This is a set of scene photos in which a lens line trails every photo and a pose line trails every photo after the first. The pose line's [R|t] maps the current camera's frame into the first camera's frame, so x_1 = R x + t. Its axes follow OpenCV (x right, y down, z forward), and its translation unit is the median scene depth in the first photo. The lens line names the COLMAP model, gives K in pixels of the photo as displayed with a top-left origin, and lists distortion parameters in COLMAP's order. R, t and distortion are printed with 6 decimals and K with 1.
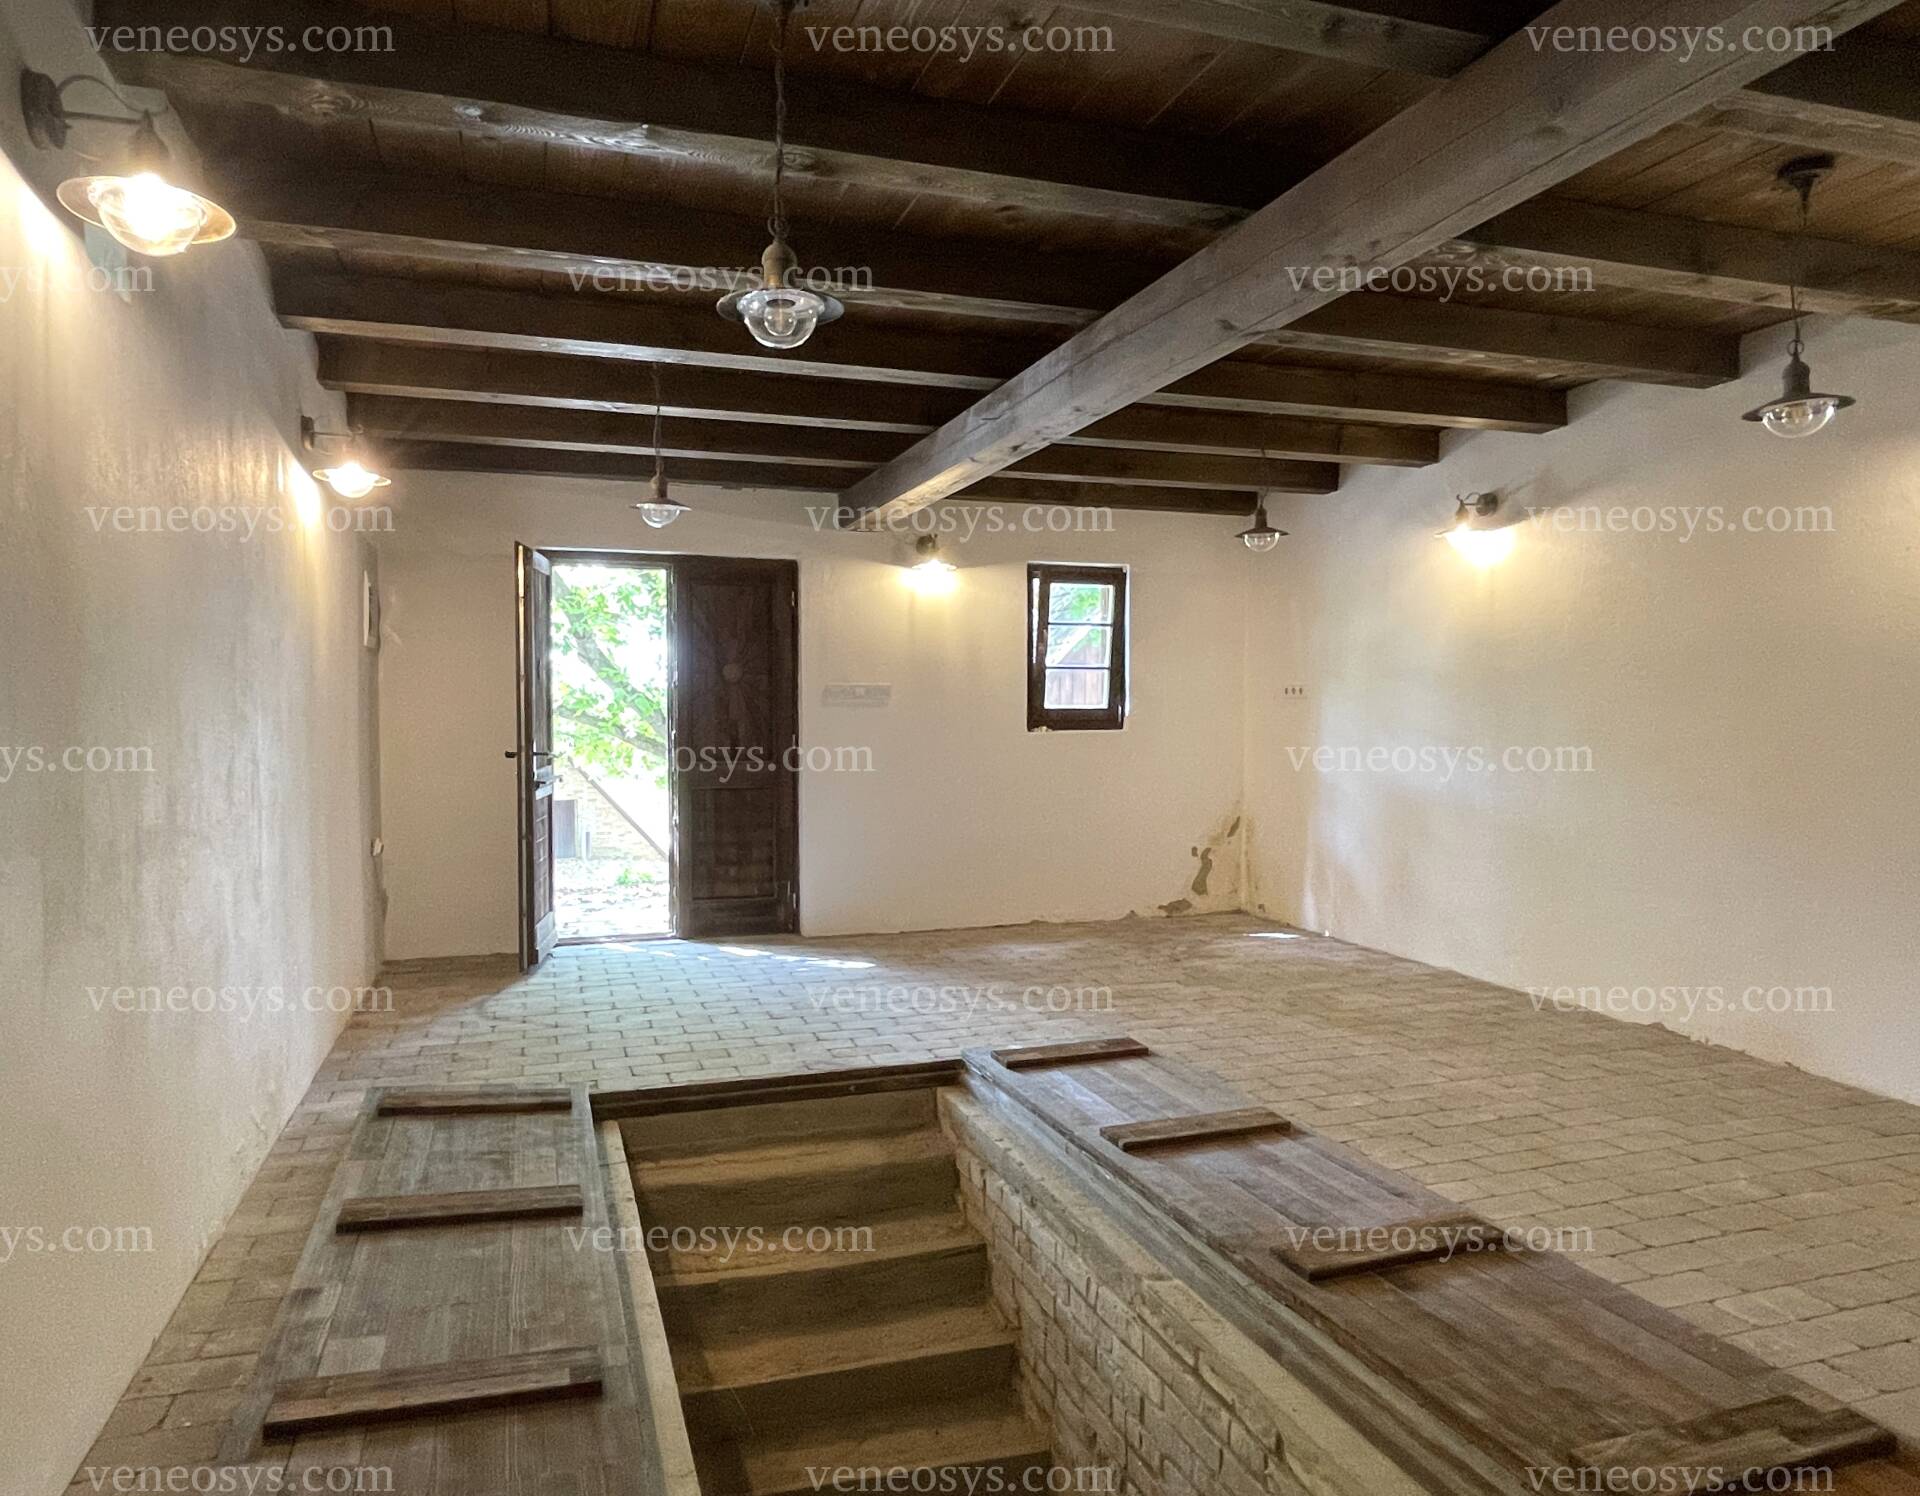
lens RADIAL K [[1217.7, 0, 900.2], [0, 1217.7, 746.2], [0, 0, 1]] dist [-0.001367, -0.003314]
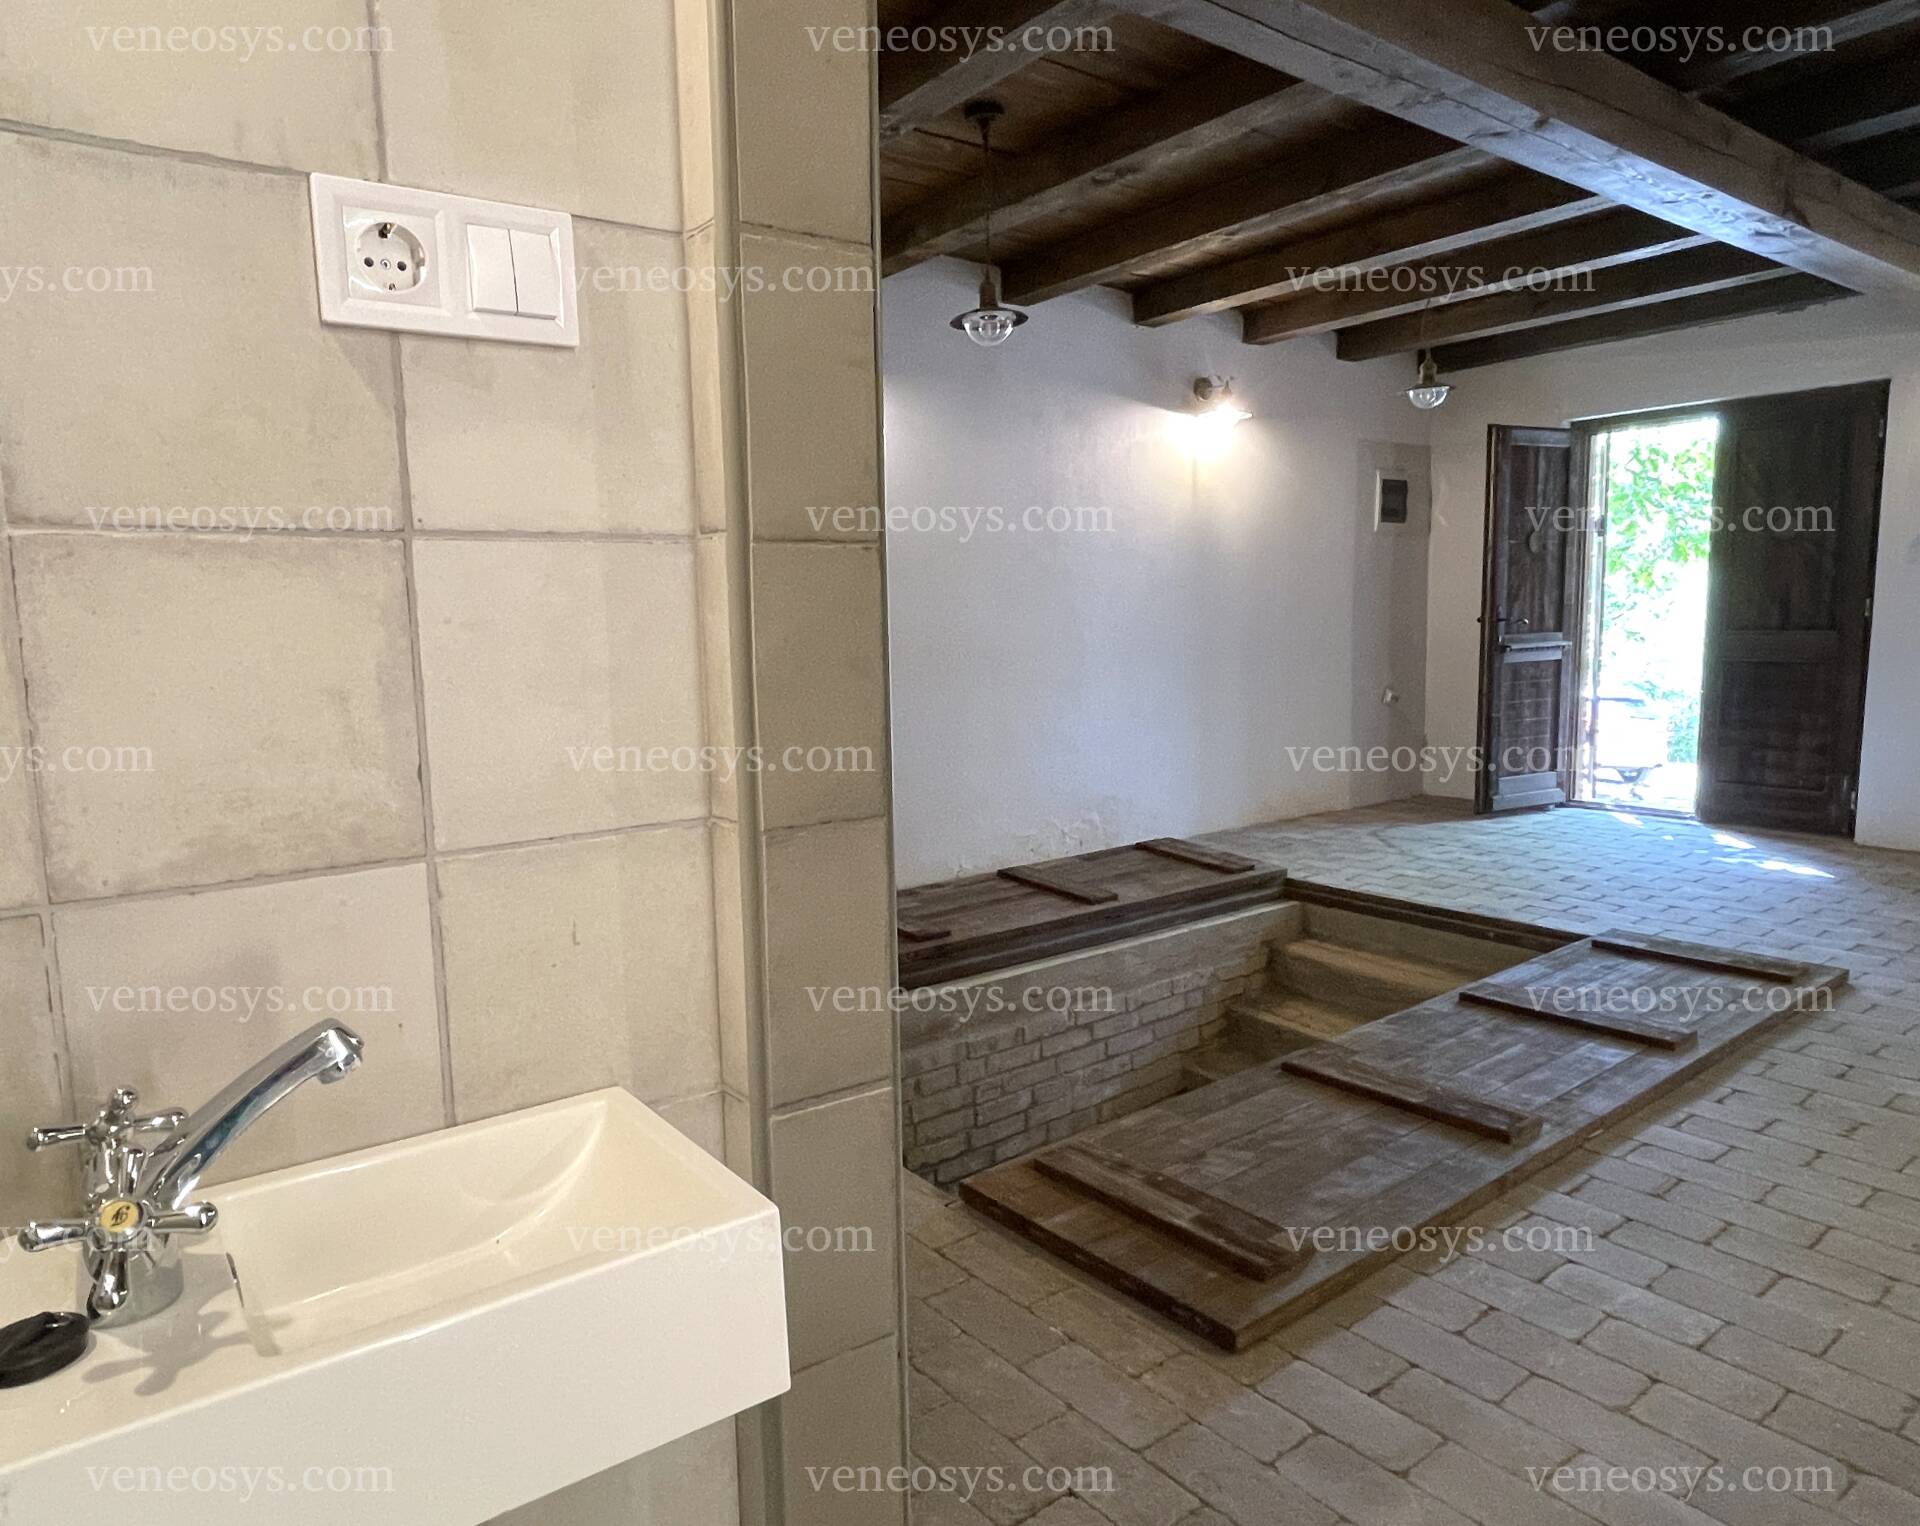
lens RADIAL K [[1204.6, 0, 906.5], [0, 1204.6, 765.4], [0, 0, 1]] dist [0.000092, 0.000814]
pose [[0.320917, 0.110156, -0.940680, 0.681315], [-0.006855, 0.993457, 0.113998, 0.019969], [0.947083, -0.030136, 0.319572, 0.177687]]
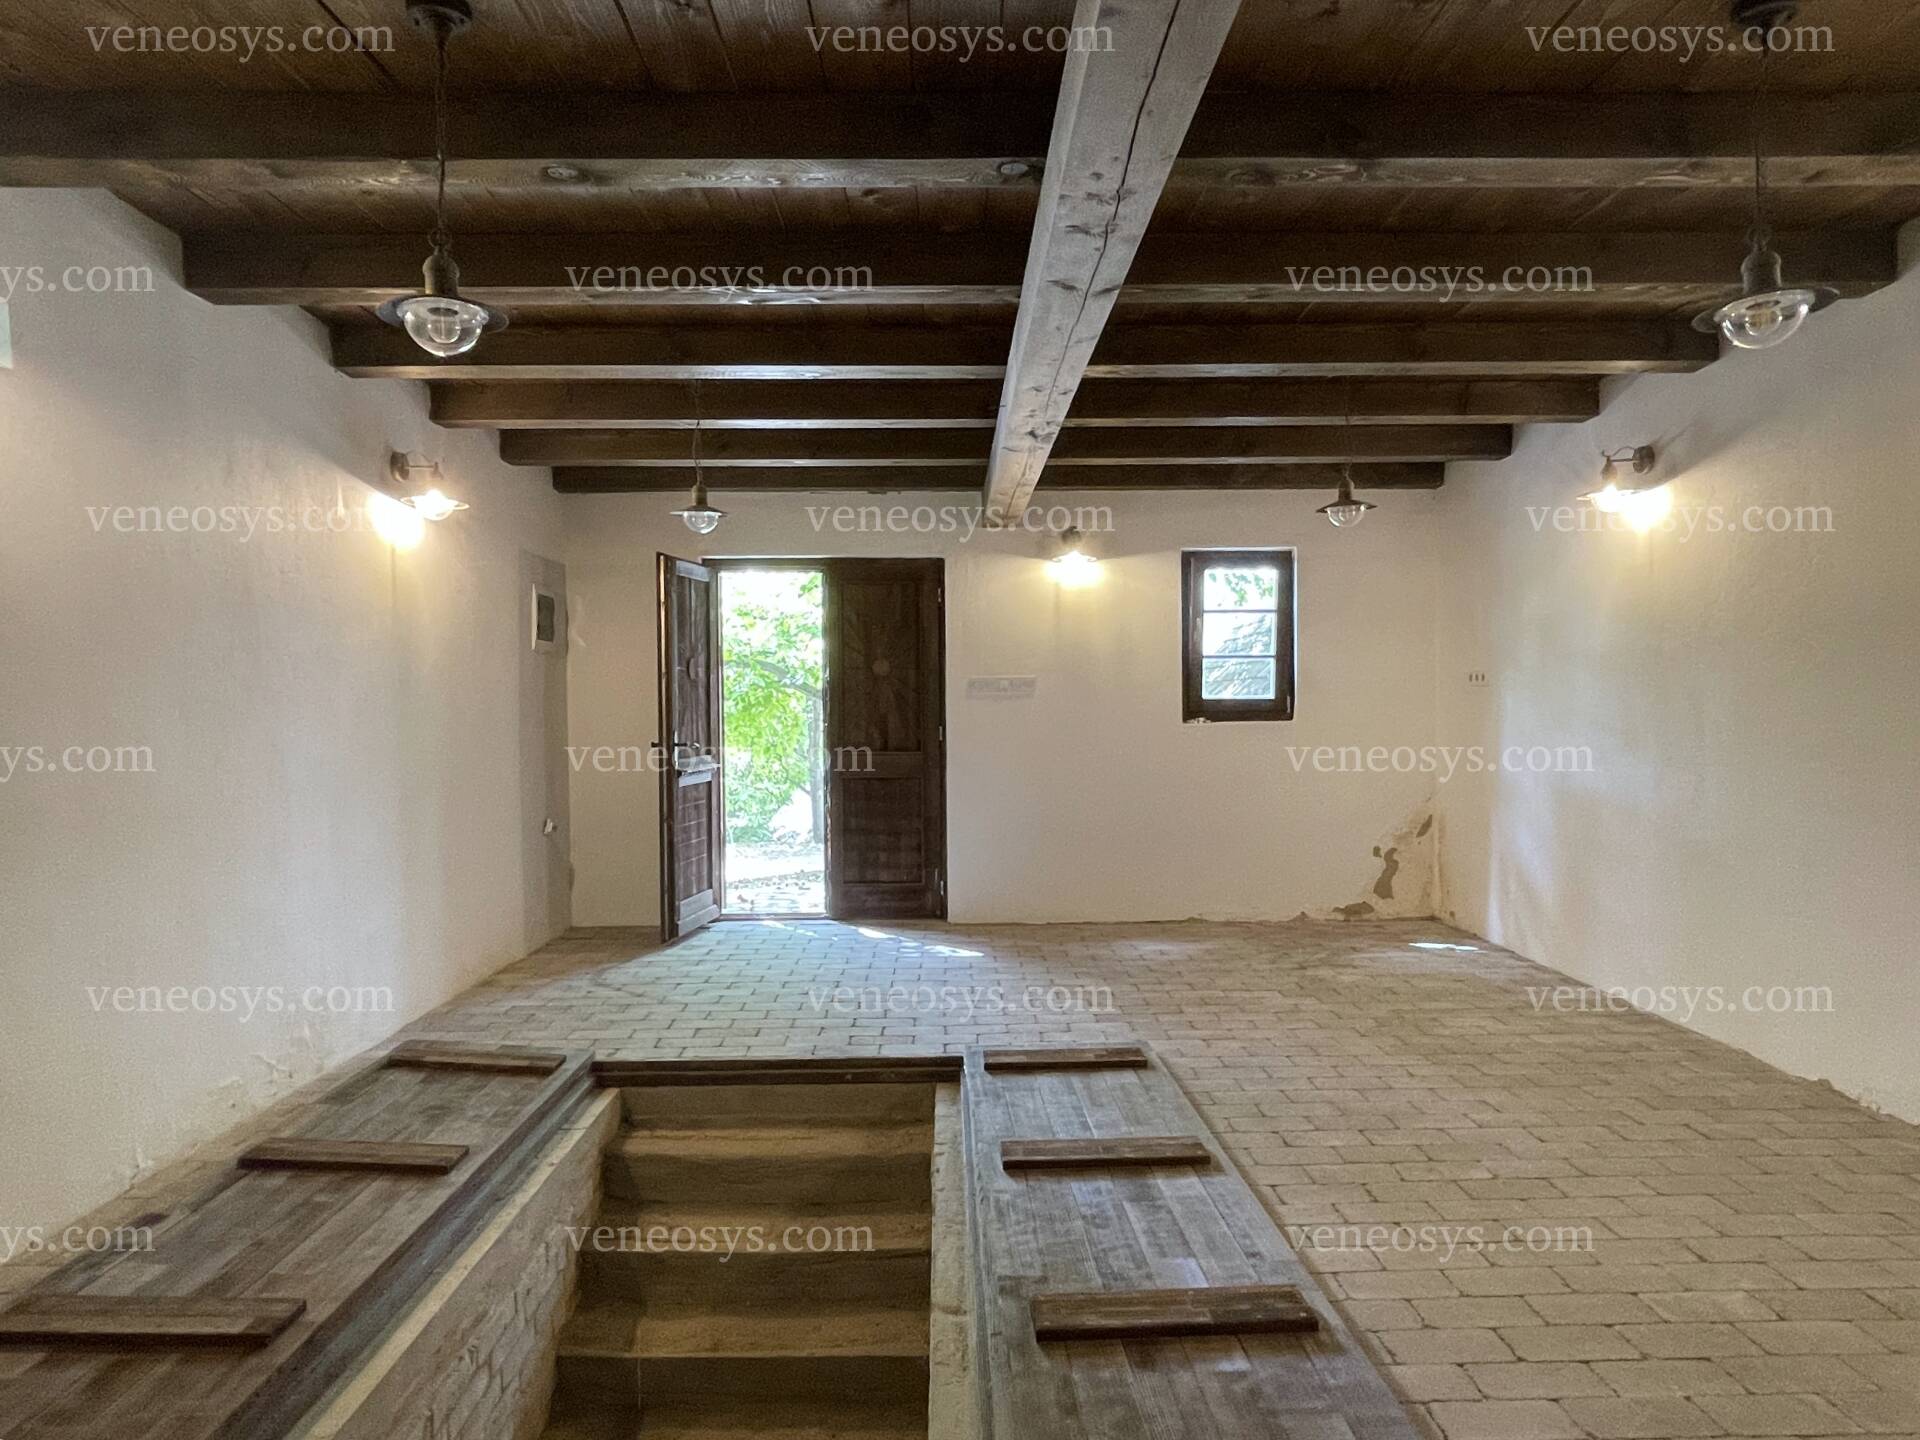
lens RADIAL K [[1155.9, 0, 951.9], [0, 1155.9, 720.2], [0, 0, 1]] dist [-0.004020, -0.000705]
pose [[0.957991, -0.002786, -0.286786, 0.287339], [-0.001237, 0.999903, -0.013846, -0.002000], [0.286797, 0.013619, 0.957895, 0.090680]]
